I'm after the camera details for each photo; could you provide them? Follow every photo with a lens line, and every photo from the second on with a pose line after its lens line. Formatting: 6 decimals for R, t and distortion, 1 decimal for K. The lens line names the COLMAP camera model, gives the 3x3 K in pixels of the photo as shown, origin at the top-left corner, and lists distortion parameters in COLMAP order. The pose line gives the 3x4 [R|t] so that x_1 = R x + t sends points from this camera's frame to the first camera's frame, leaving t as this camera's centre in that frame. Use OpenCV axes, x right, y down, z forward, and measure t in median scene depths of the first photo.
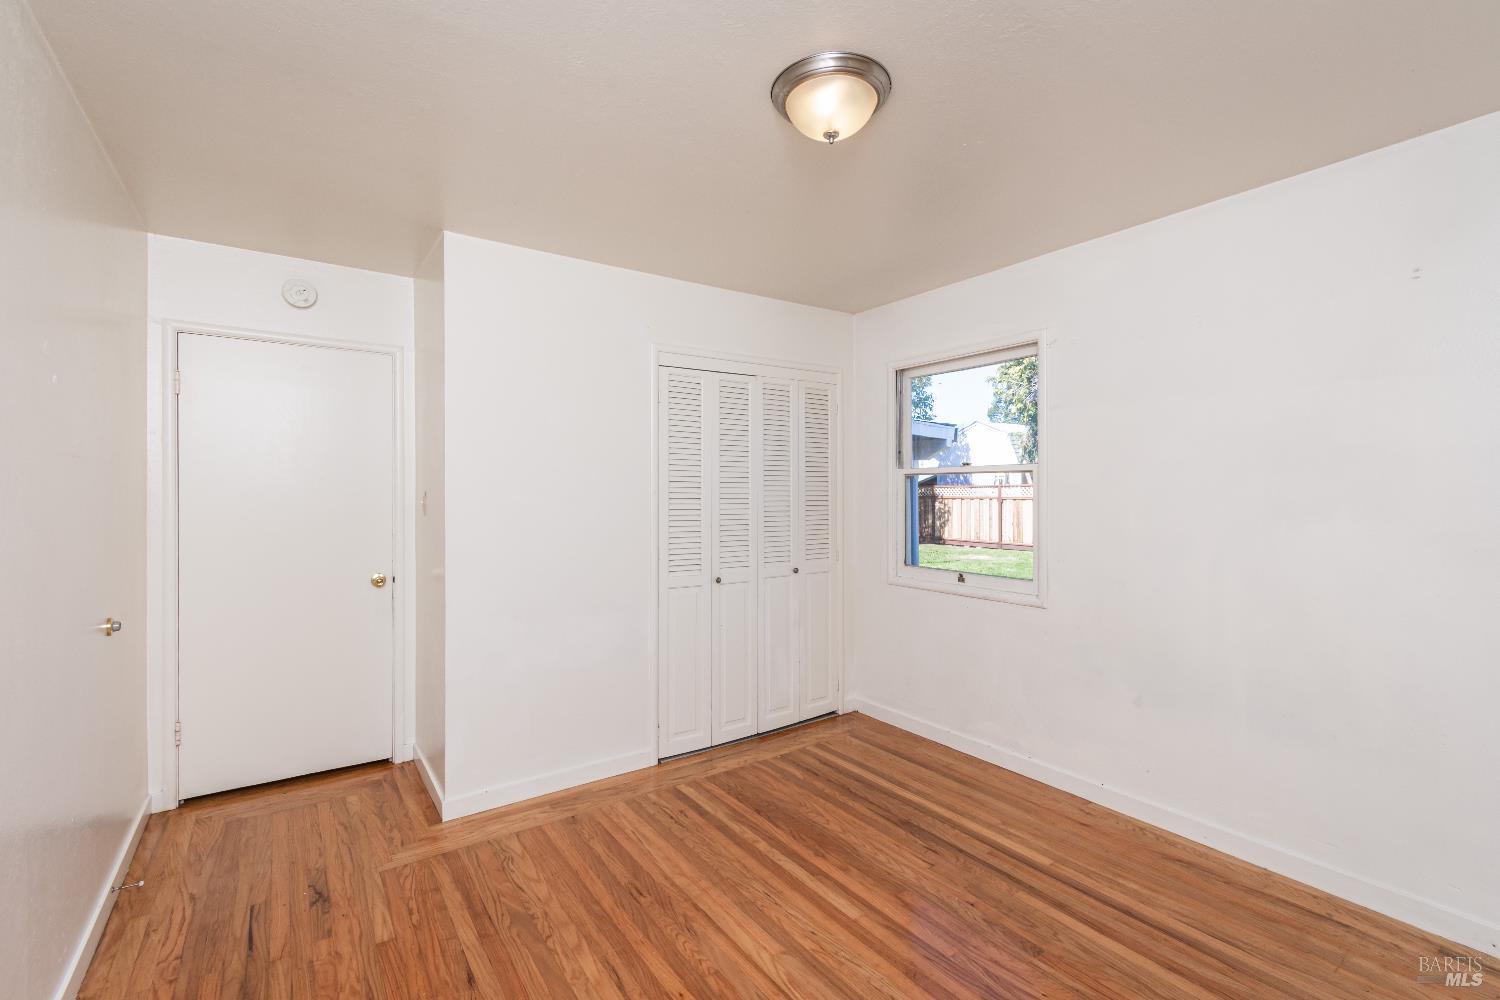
lens RADIAL K [[679.4, 0, 745.3], [0, 679.4, 490.0], [0, 0, 1]] dist [0.005269, -0.001102]
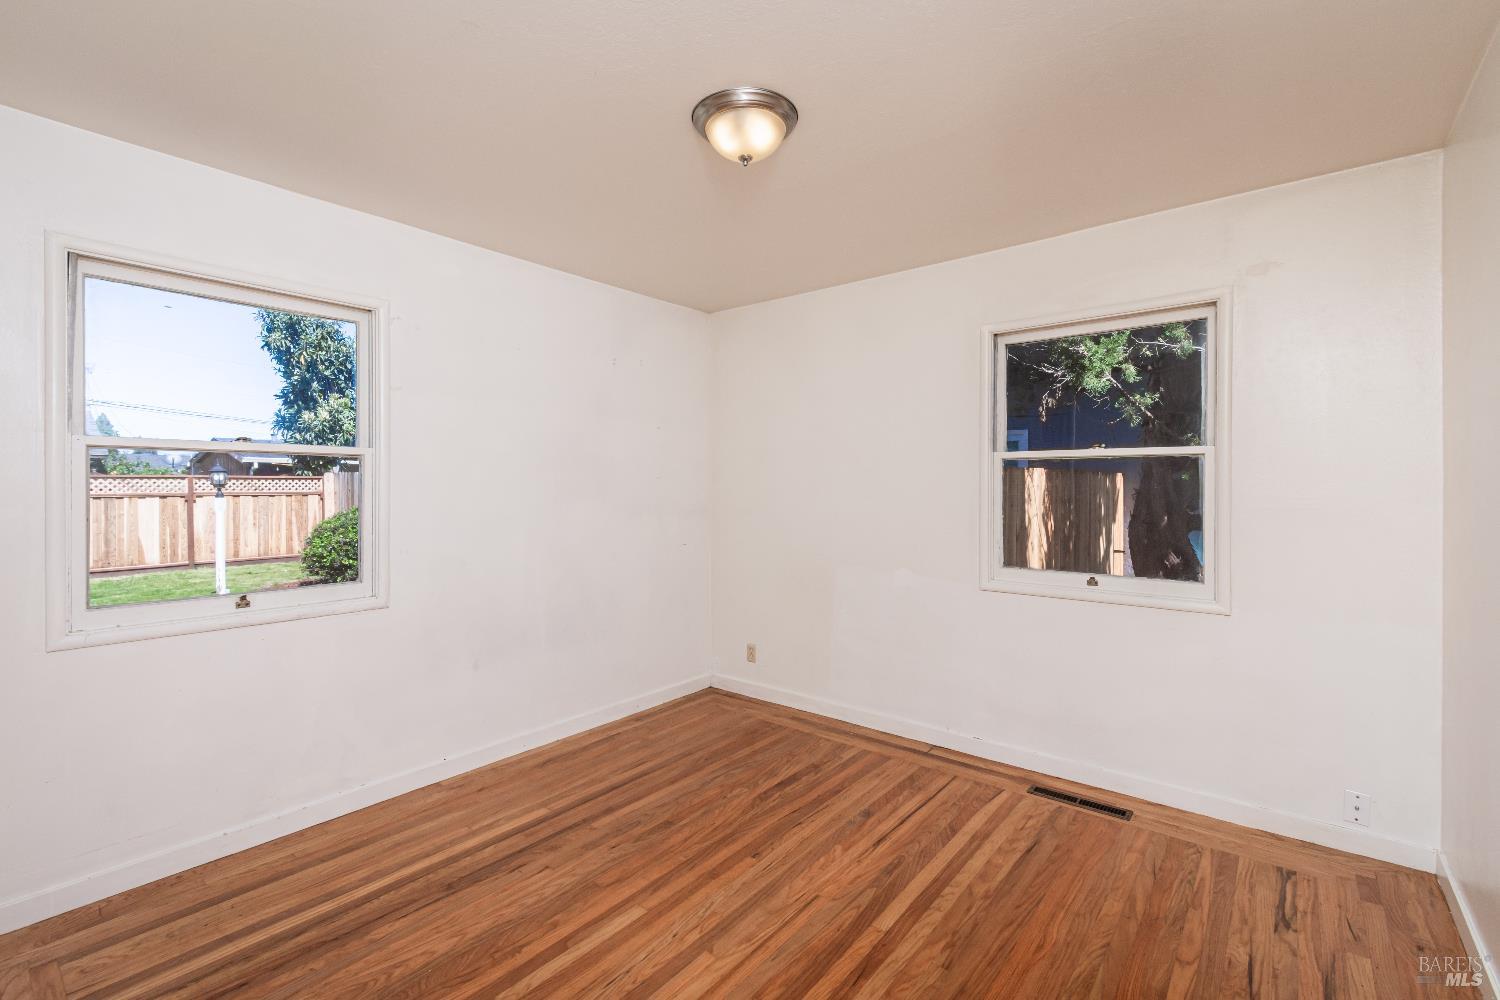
lens RADIAL K [[679.4, 0, 750.3], [0, 679.4, 496.8], [0, 0, 1]] dist [0.005269, -0.001102]
pose [[-0.307522, -0.007064, 0.951515, -0.726414], [-0.000613, 0.999974, 0.007226, 0.023592], [-0.951541, 0.001639, -0.307518, 1.032031]]
